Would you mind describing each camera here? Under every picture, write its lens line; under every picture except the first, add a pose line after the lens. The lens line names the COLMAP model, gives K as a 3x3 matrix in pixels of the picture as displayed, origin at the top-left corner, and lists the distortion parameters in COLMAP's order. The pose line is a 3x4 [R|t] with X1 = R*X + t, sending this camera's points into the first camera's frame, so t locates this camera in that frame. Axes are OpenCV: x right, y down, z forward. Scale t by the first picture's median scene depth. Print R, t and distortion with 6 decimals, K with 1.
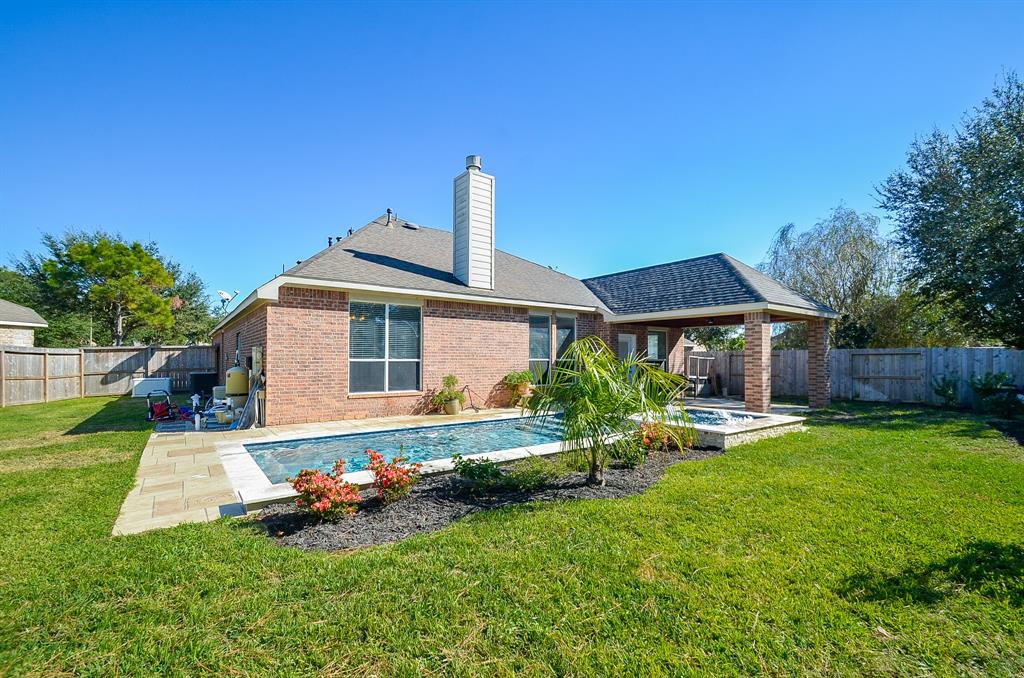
lens RADIAL K [[452.5, 0, 511.0], [0, 452.5, 348.6], [0, 0, 1]] dist [0.019033, -0.012614]
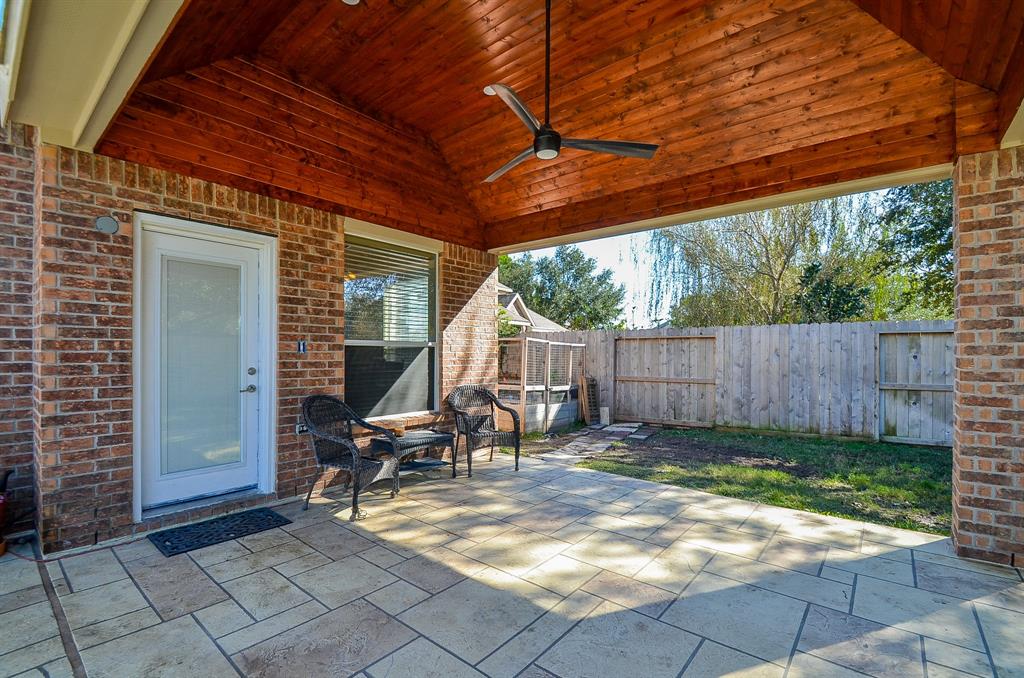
lens RADIAL K [[452.5, 0, 511.5], [0, 452.5, 345.7], [0, 0, 1]] dist [0.019033, -0.012614]
pose [[0.972249, 0.005063, 0.233895, 0.290066], [-0.006569, 0.999962, 0.005658, 0.021476], [-0.233857, -0.007037, 0.972245, 0.616226]]
